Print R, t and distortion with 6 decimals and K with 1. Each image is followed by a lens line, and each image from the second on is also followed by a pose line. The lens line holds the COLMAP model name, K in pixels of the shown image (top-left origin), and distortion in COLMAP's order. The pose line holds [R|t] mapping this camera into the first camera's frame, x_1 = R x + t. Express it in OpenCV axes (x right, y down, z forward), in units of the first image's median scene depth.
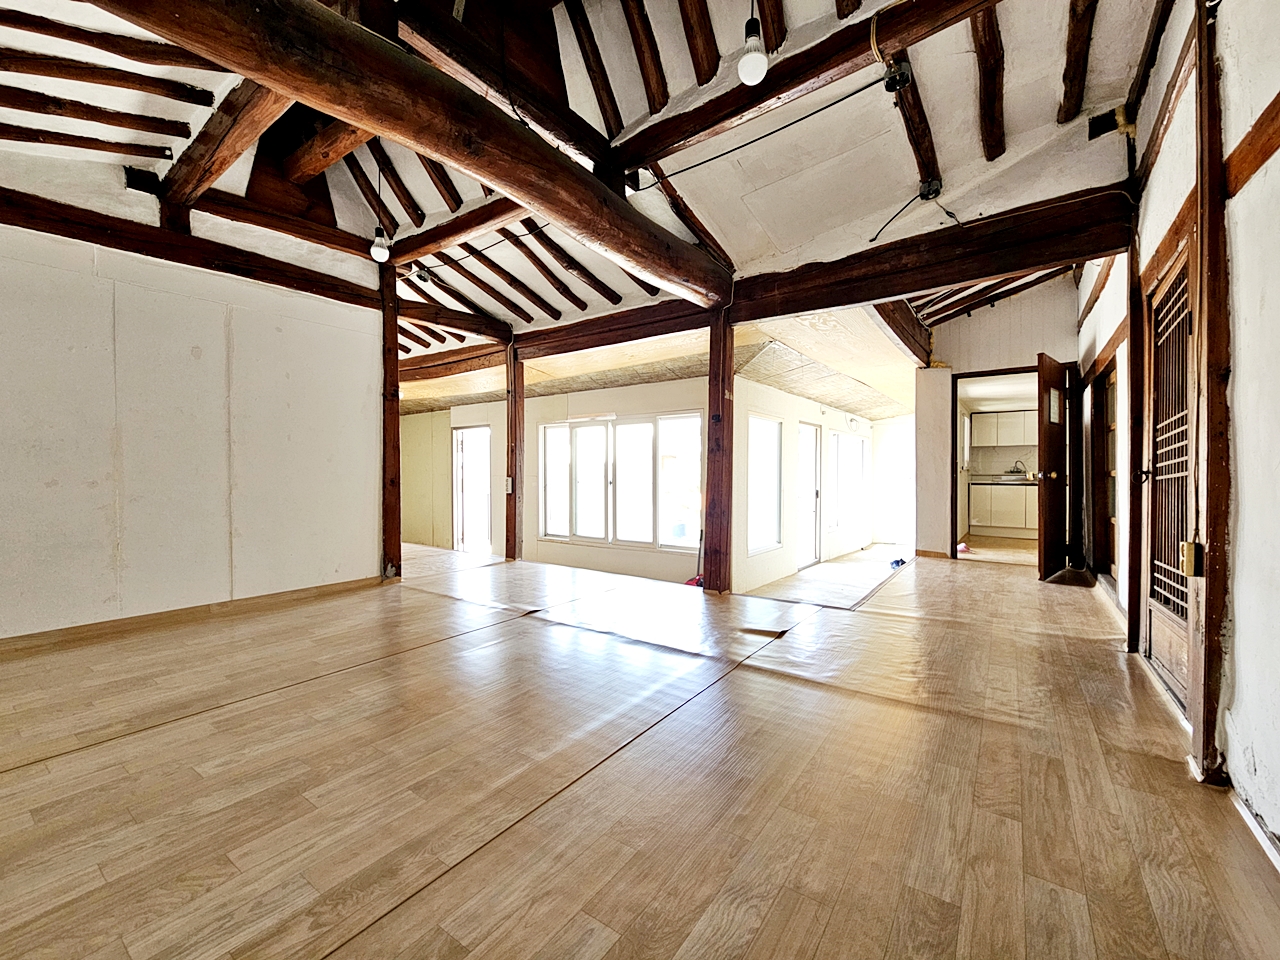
lens RADIAL K [[524.2, 0, 637.6], [0, 524.2, 478.9], [0, 0, 1]] dist [-0.002196, 0.001190]
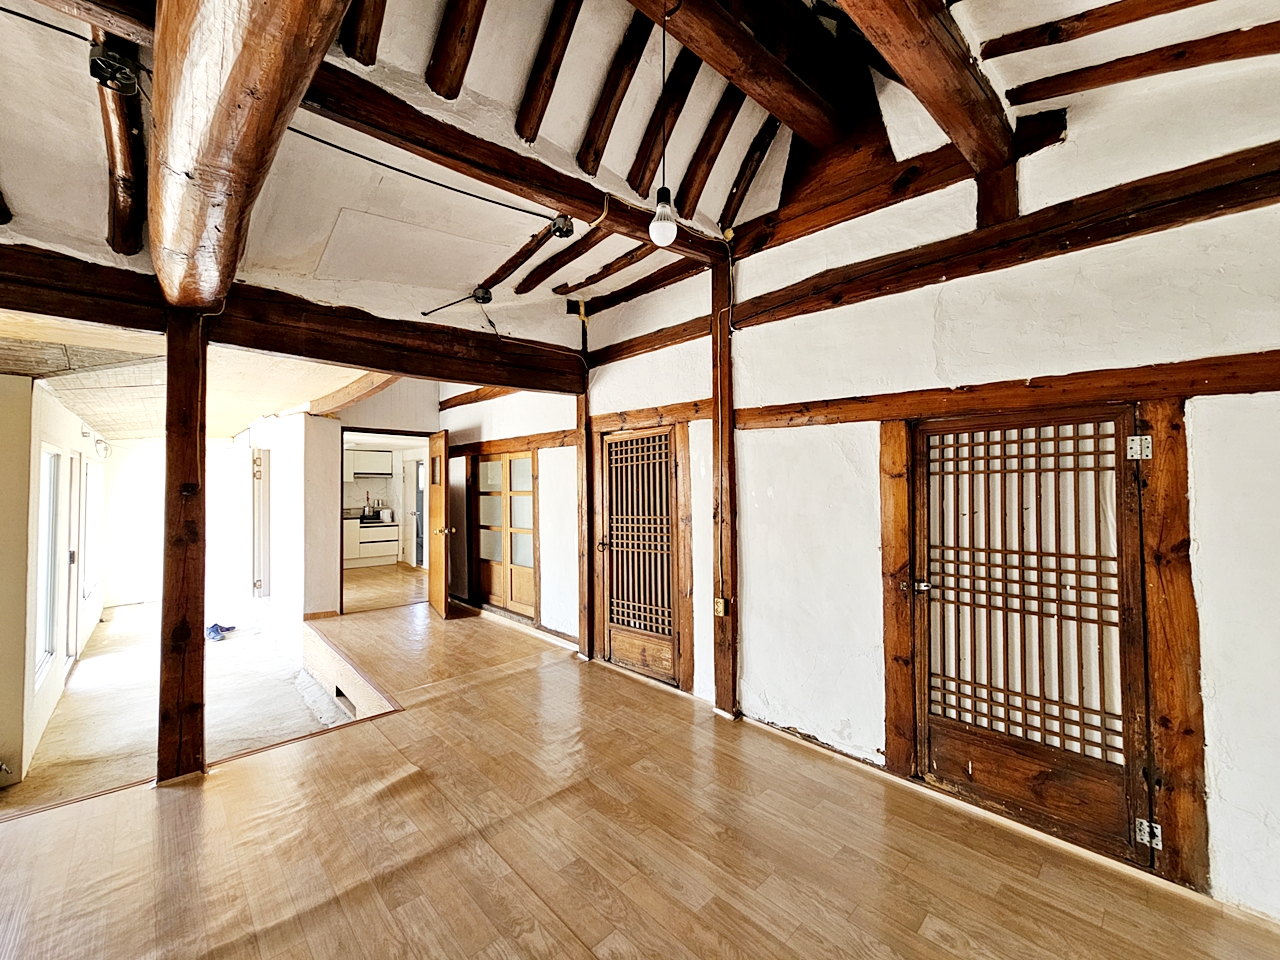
lens RADIAL K [[524.2, 0, 639.0], [0, 524.2, 477.4], [0, 0, 1]] dist [-0.002196, 0.001190]
pose [[0.189947, 0.015560, 0.981671, -0.454040], [0.008417, 0.999812, -0.017476, -0.146444], [-0.981758, 0.011582, 0.189780, 0.468706]]
